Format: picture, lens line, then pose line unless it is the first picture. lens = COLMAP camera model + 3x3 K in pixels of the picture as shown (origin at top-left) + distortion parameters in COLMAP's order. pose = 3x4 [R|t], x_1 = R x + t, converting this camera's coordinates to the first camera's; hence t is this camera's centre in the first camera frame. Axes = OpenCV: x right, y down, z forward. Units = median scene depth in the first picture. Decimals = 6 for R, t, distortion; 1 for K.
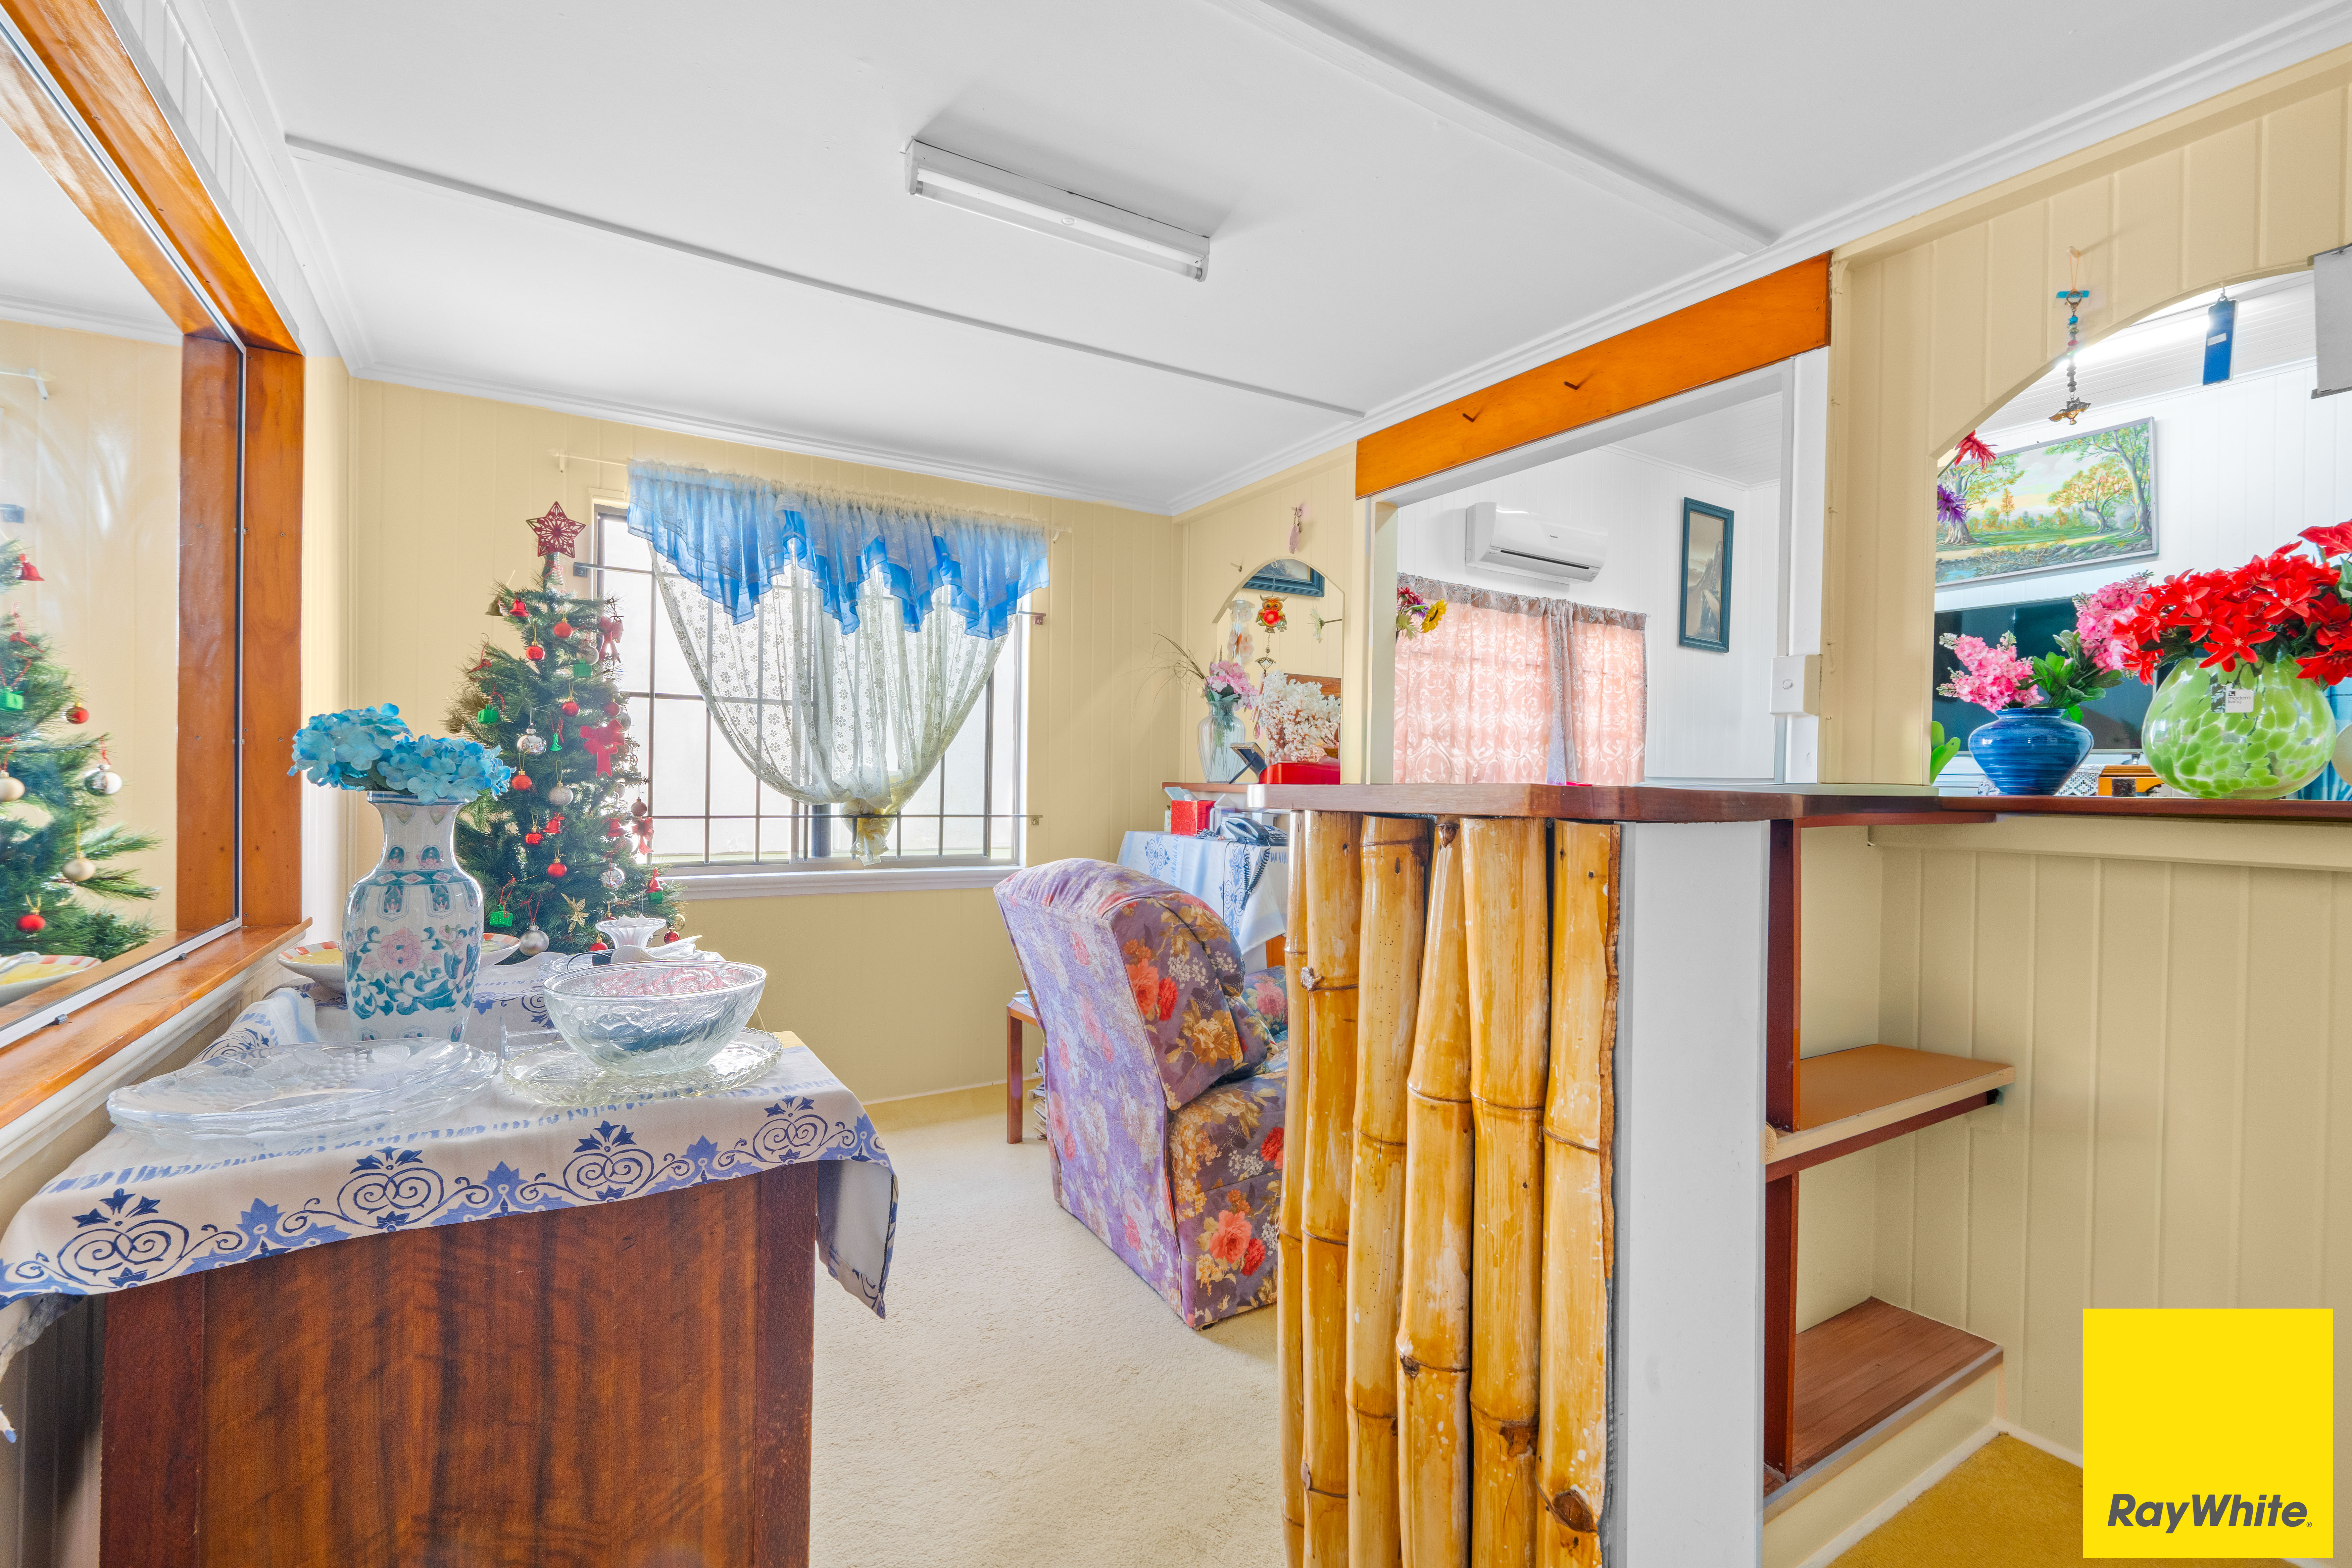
lens RADIAL K [[1020.4, 0, 1173.0], [0, 1020.4, 782.4], [0, 0, 1]] dist [0.002495, 0.000385]
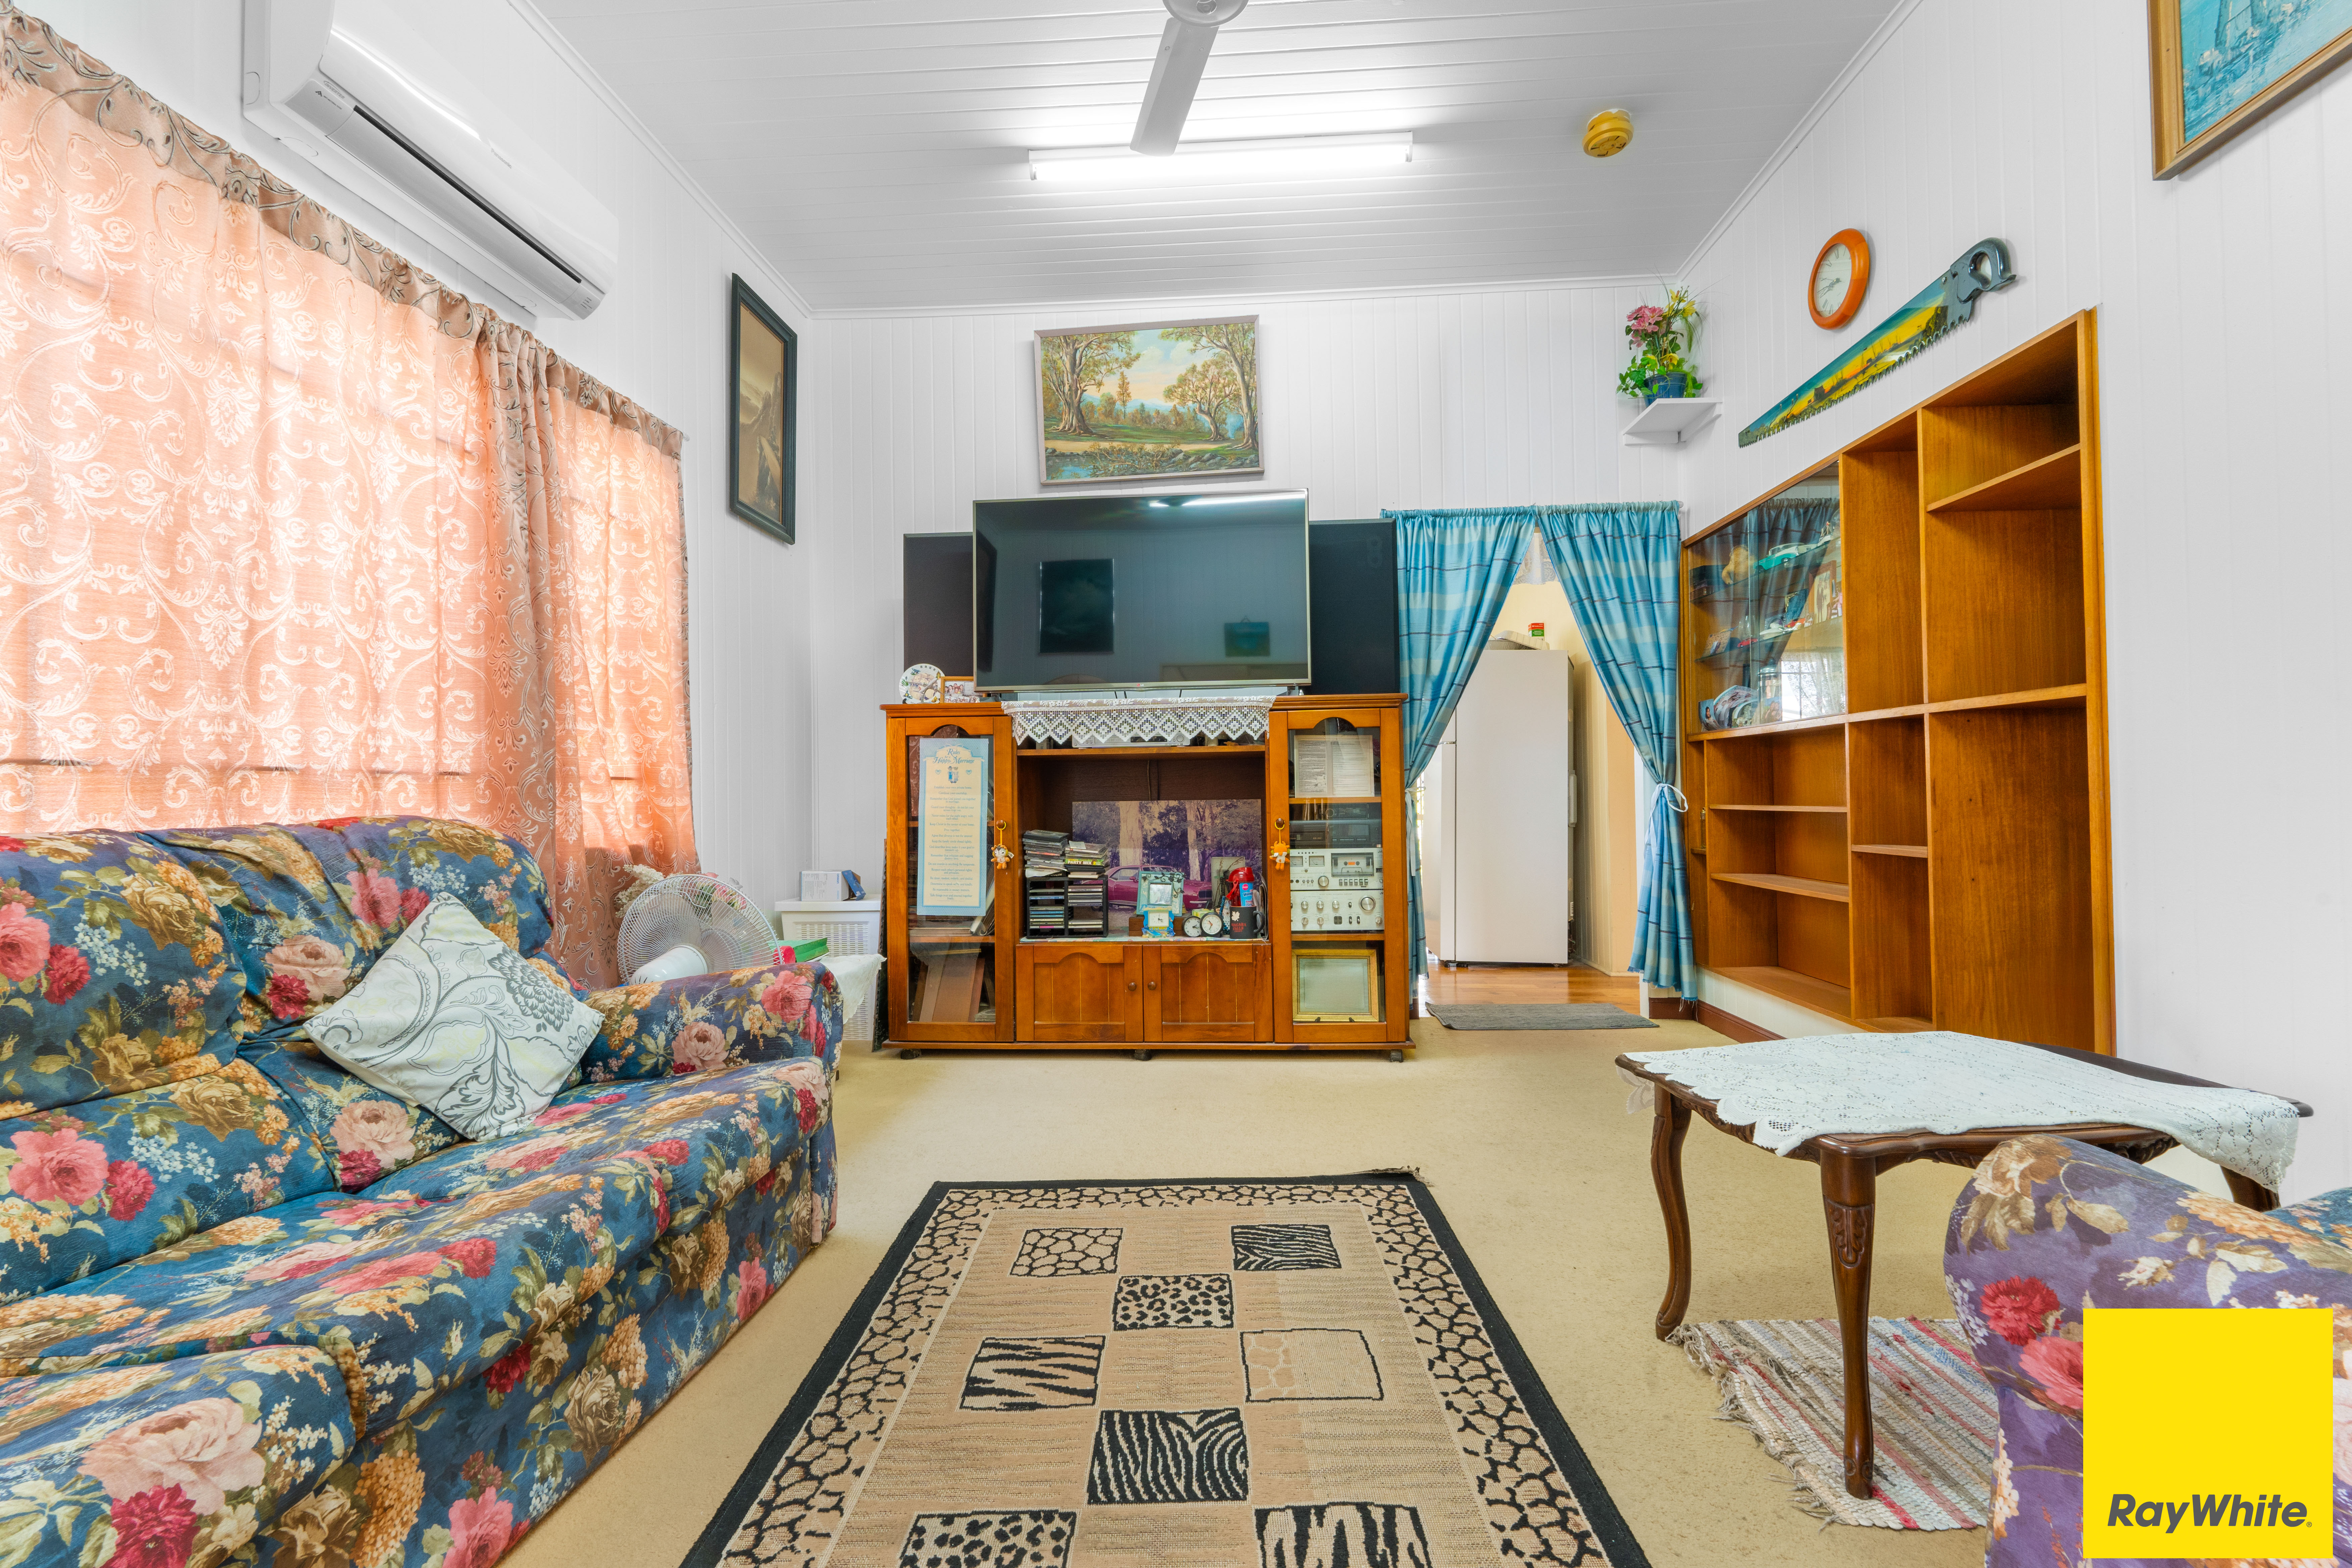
lens RADIAL K [[1020.4, 0, 1183.9], [0, 1020.4, 778.1], [0, 0, 1]] dist [0.002495, 0.000385]
pose [[0.574380, -0.010119, 0.818526, 0.171855], [0.022460, 0.999742, -0.003401, 0.039908], [-0.818281, 0.020338, 0.574459, 0.494464]]
